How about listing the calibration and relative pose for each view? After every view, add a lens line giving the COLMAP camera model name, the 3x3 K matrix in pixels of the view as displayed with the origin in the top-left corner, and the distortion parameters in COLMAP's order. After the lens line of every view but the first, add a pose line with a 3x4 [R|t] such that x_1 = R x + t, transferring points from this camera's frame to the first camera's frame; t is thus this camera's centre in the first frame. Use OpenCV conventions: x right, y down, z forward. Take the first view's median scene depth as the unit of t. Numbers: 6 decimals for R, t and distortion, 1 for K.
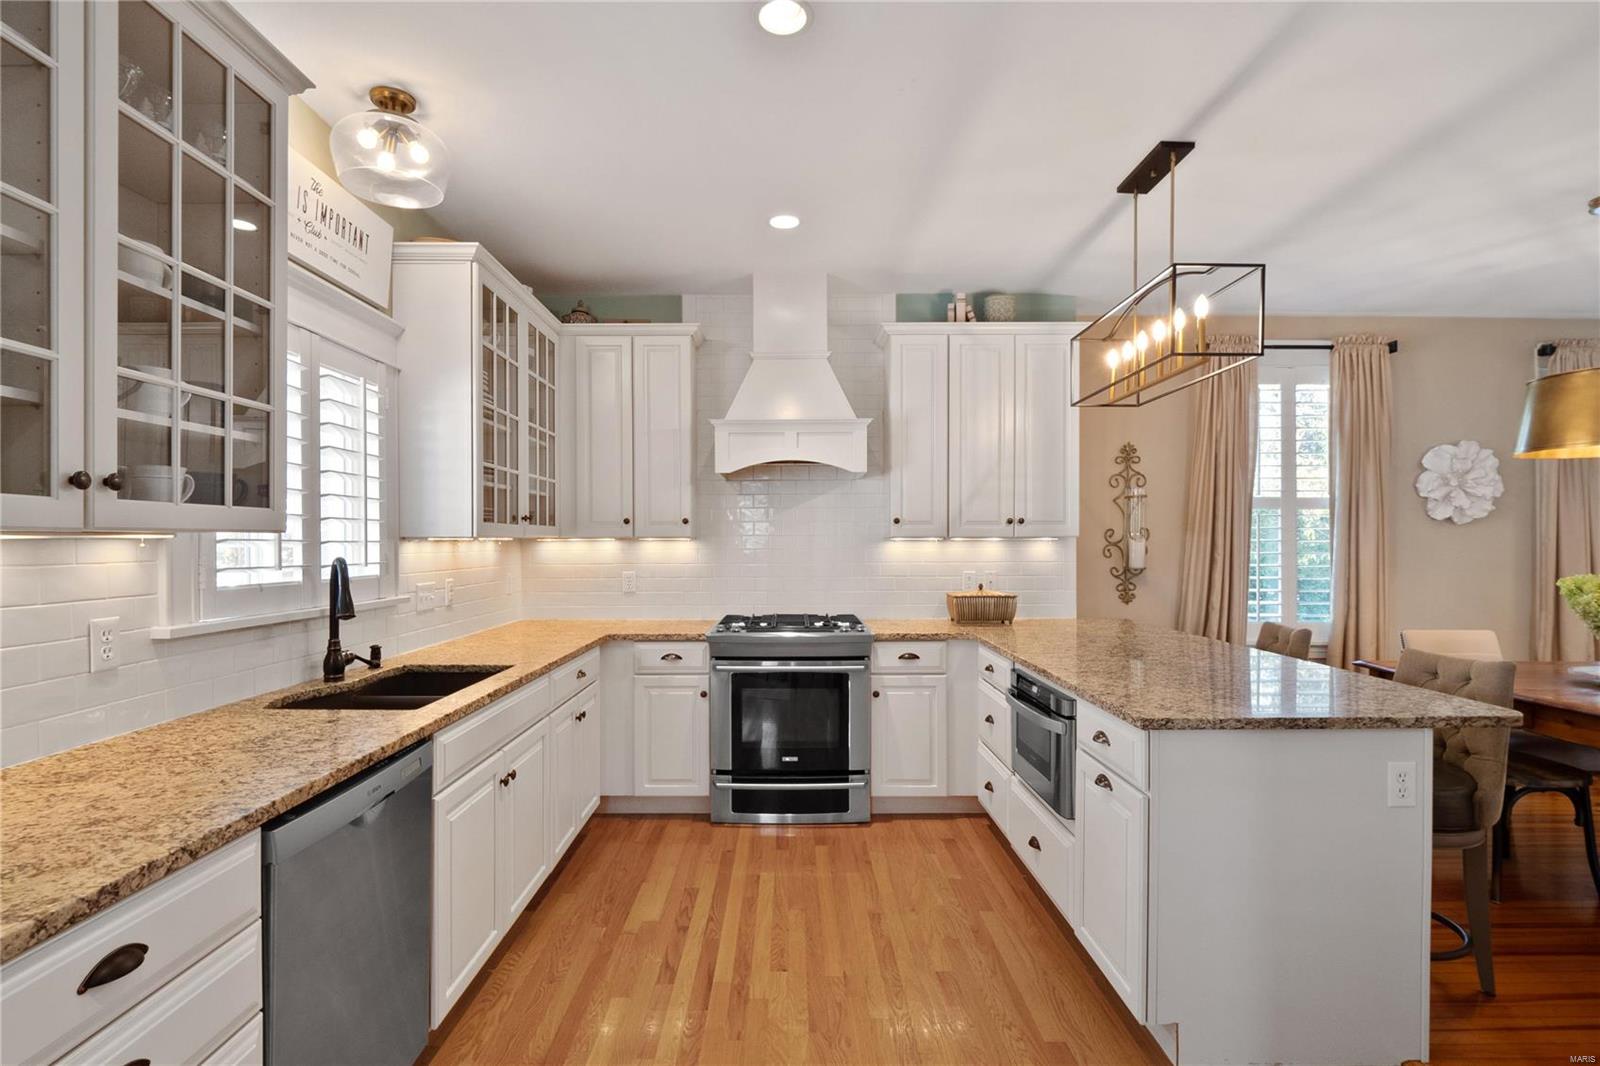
lens RADIAL K [[762.2, 0, 795.2], [0, 762.2, 543.4], [0, 0, 1]] dist [-0.001013, -0.000316]
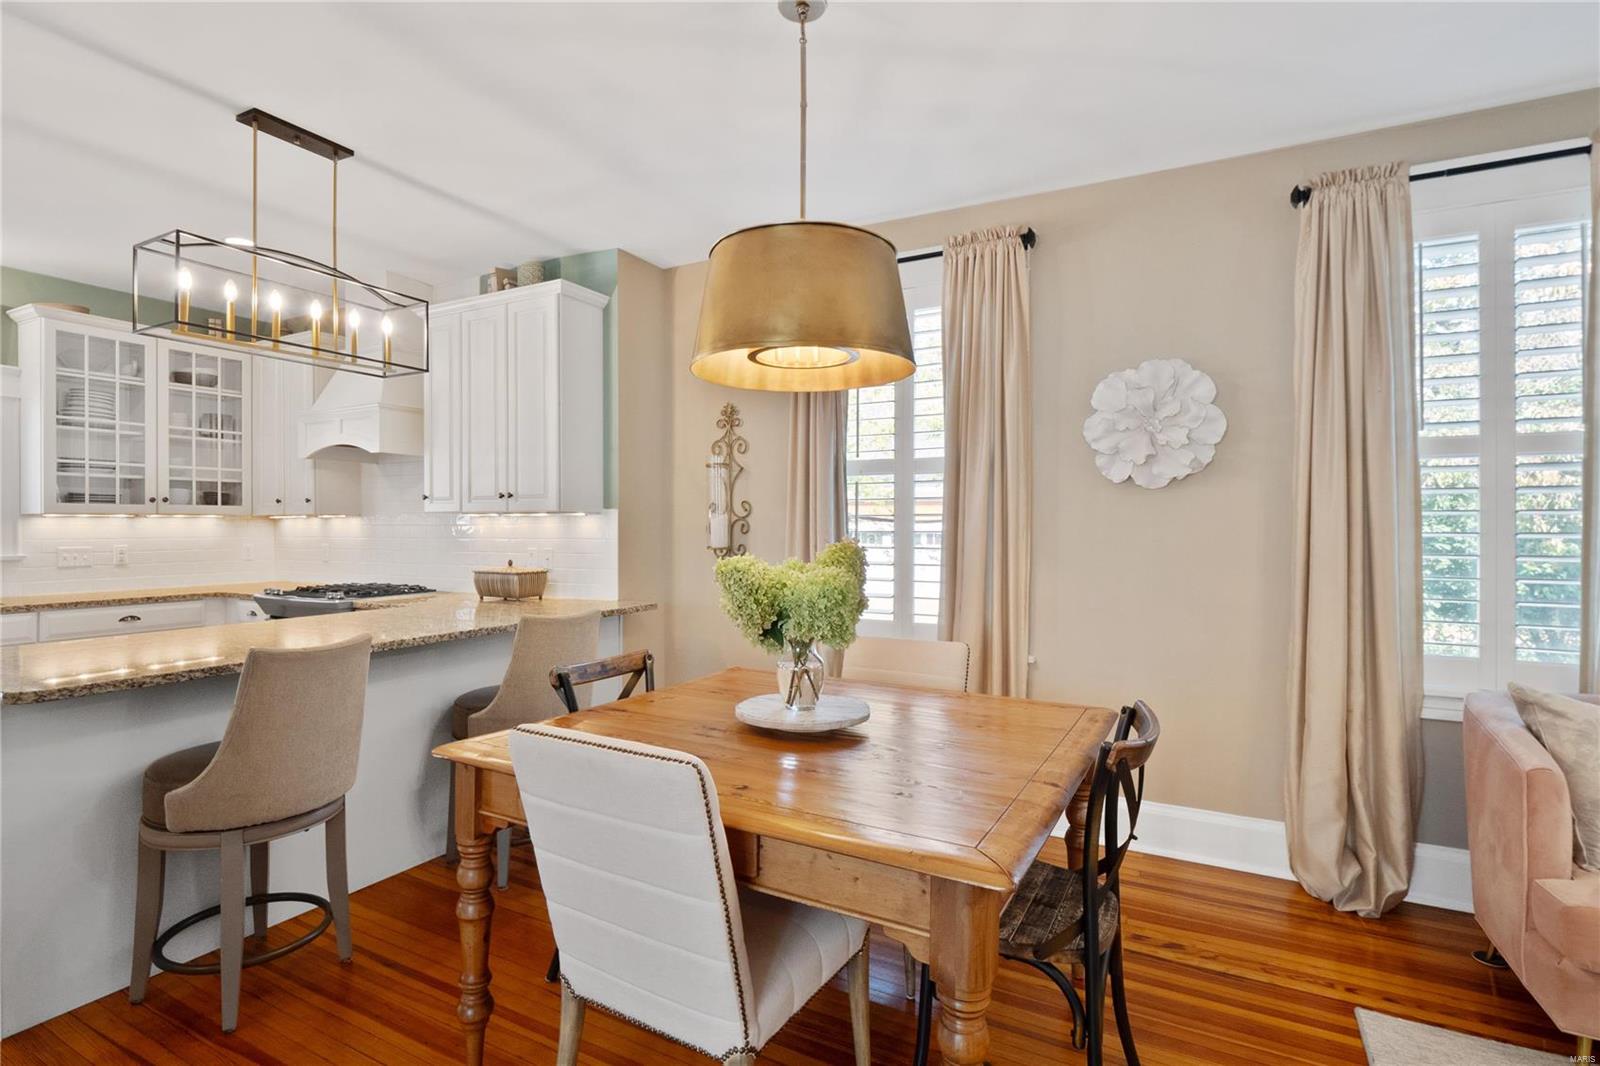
lens RADIAL K [[788.5, 0, 791.5], [0, 788.5, 527.8], [0, 0, 1]] dist [-0.001151, -0.001125]
pose [[0.871880, 0.002249, -0.489715, 1.099273], [-0.002658, 0.999996, -0.000140, 0.010998], [0.489712, 0.001424, 0.871883, 0.302192]]
